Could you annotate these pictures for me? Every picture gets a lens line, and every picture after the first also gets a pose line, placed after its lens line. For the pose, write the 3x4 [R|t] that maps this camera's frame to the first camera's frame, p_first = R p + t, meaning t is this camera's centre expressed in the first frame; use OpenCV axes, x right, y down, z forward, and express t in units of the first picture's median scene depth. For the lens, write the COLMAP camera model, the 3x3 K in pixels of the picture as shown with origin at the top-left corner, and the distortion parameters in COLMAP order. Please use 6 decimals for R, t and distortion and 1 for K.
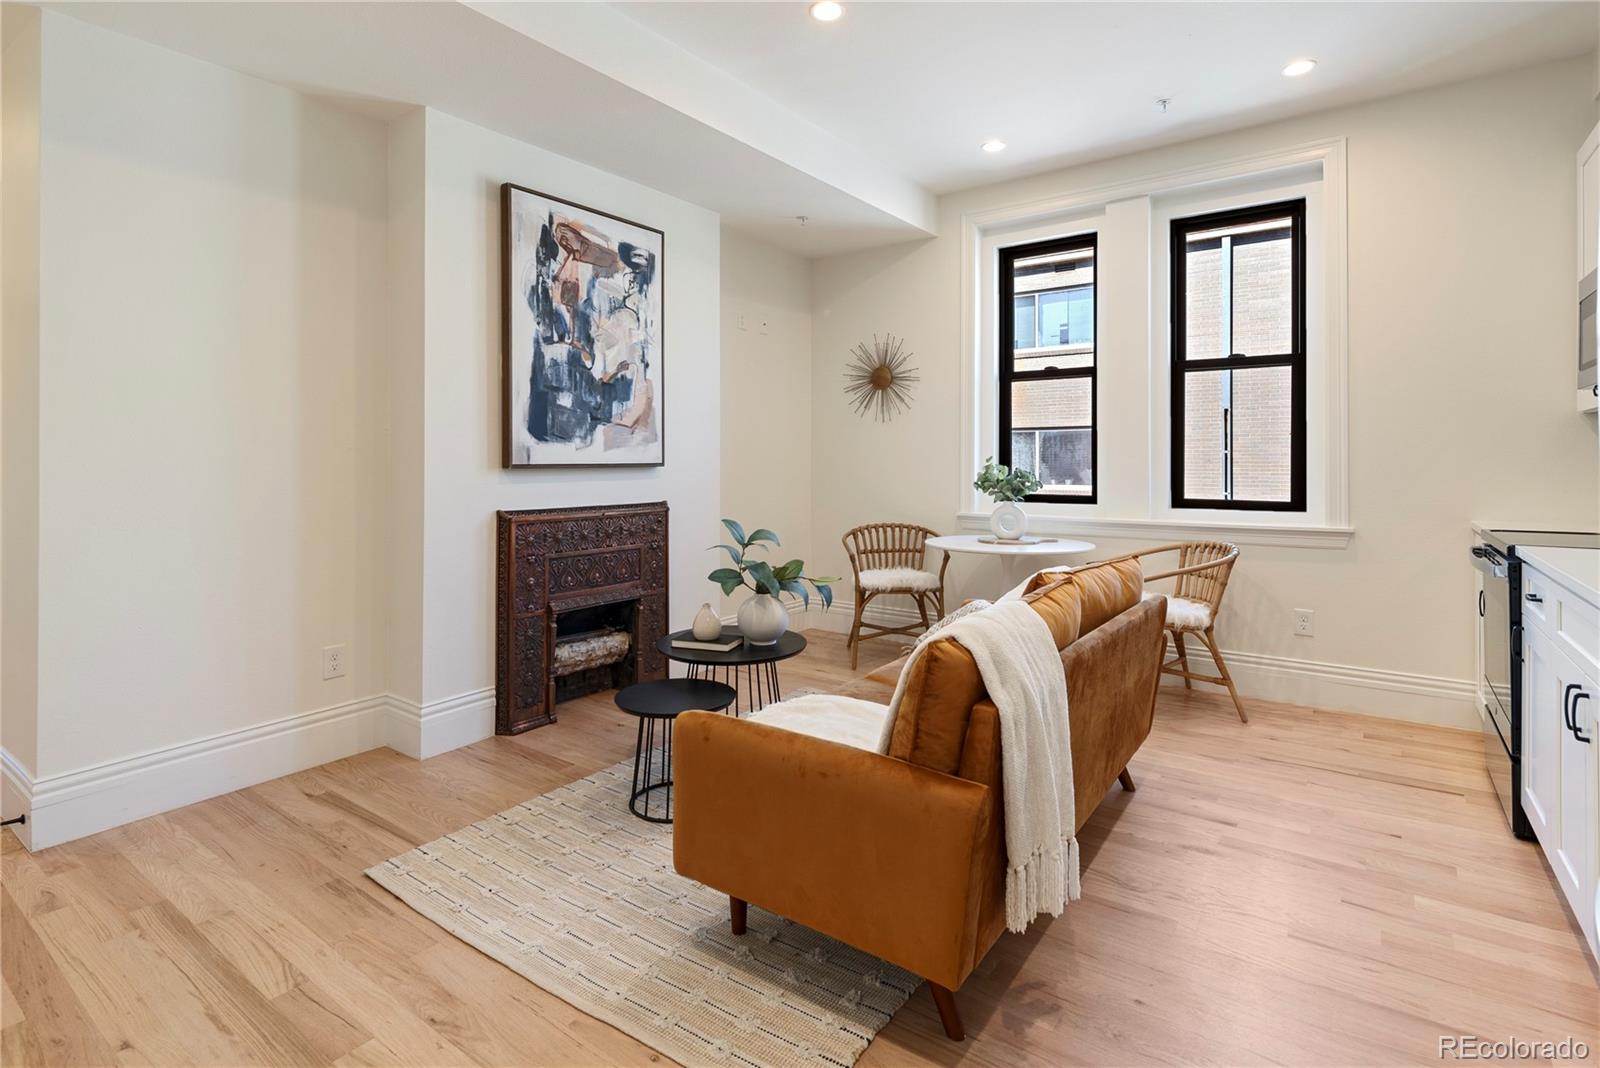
lens RADIAL K [[790.7, 0, 798.1], [0, 790.7, 459.4], [0, 0, 1]] dist [-0.001937, 0.000158]
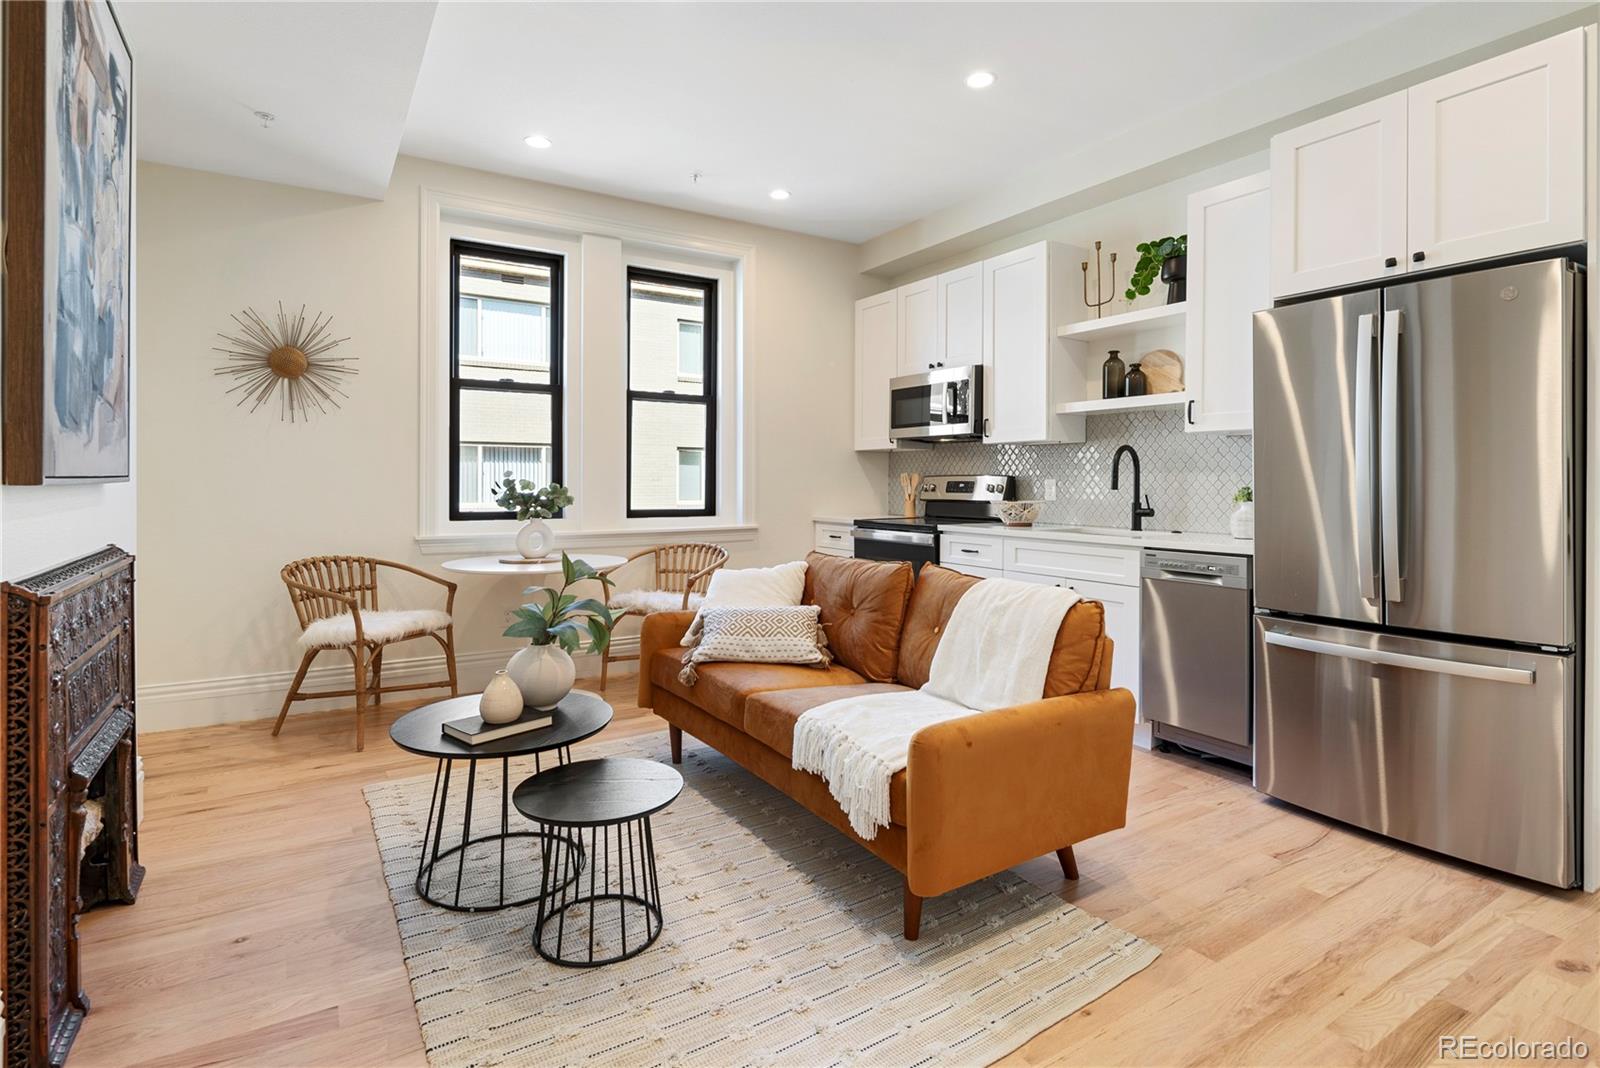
lens RADIAL K [[784.6, 0, 797.4], [0, 784.6, 481.3], [0, 0, 1]] dist [0.023713, -0.000302]
pose [[0.379884, 0.001117, 0.925034, -0.428679], [-0.007172, 0.999973, 0.001737, 0.003671], [-0.925006, -0.007294, 0.379881, 0.299616]]
